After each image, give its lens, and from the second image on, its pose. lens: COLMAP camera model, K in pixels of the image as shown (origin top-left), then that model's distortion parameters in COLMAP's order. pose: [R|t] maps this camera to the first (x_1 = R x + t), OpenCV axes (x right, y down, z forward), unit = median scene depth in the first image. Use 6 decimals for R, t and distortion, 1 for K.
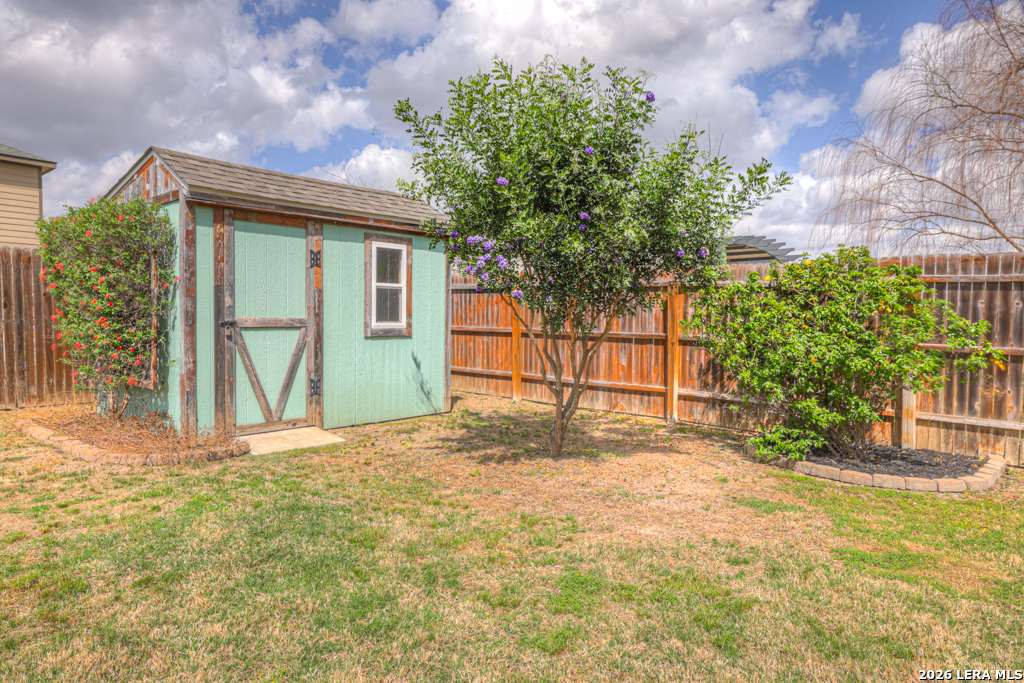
lens RADIAL K [[628.4, 0, 503.4], [0, 628.4, 341.5], [0, 0, 1]] dist [-0.001811, 0.001404]
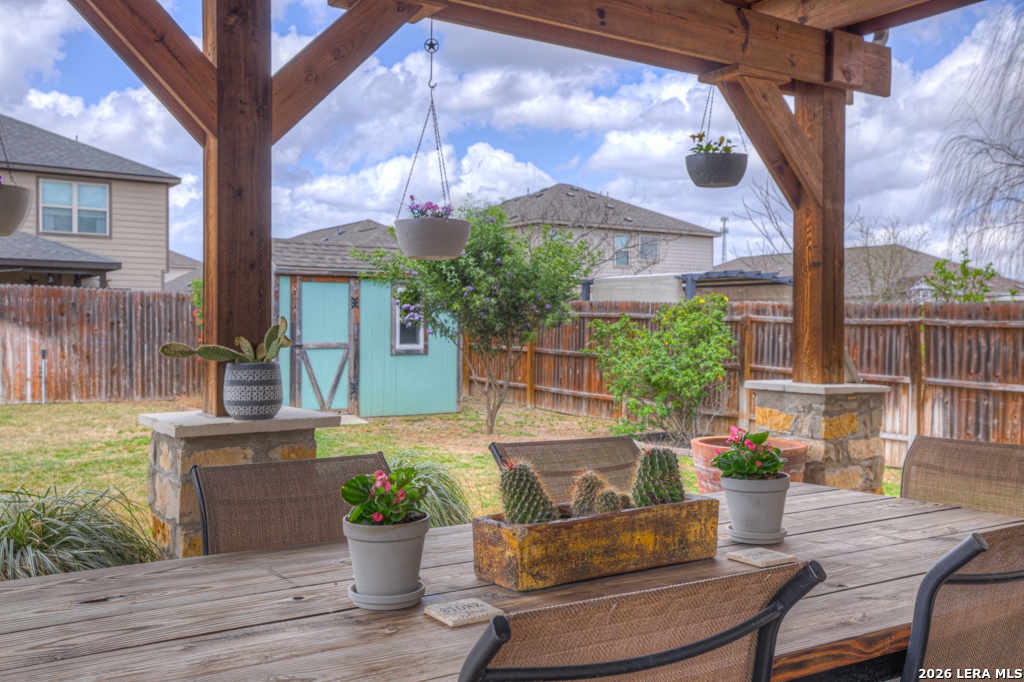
lens RADIAL K [[988.0, 0, 518.4], [0, 988.0, 345.9], [0, 0, 1]] dist [-0.022946, 0.000000]
pose [[0.966514, 0.010356, -0.256406, 0.679301], [-0.012977, 0.999879, -0.008532, -0.013131], [0.256287, 0.011574, 0.966532, -1.168571]]
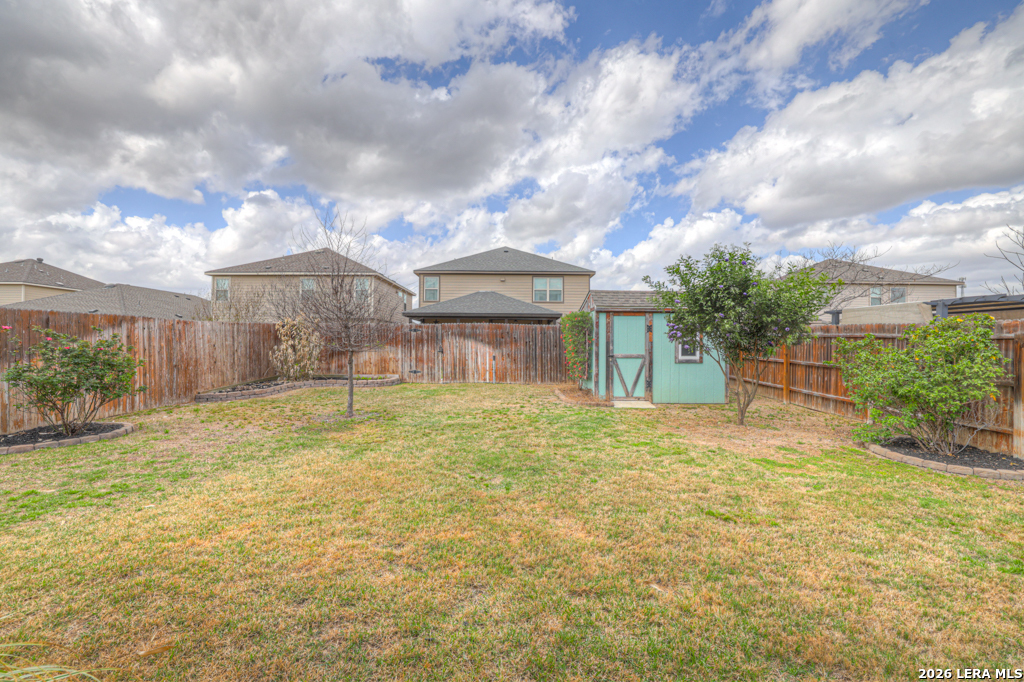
lens RADIAL K [[442.6, 0, 502.9], [0, 442.6, 339.6], [0, 0, 1]] dist [-0.039481, 0.013129]
pose [[0.644150, -0.002265, -0.764896, 0.596606], [-0.030530, 0.999123, -0.028669, -0.027722], [0.764290, 0.041820, 0.643516, -0.459834]]
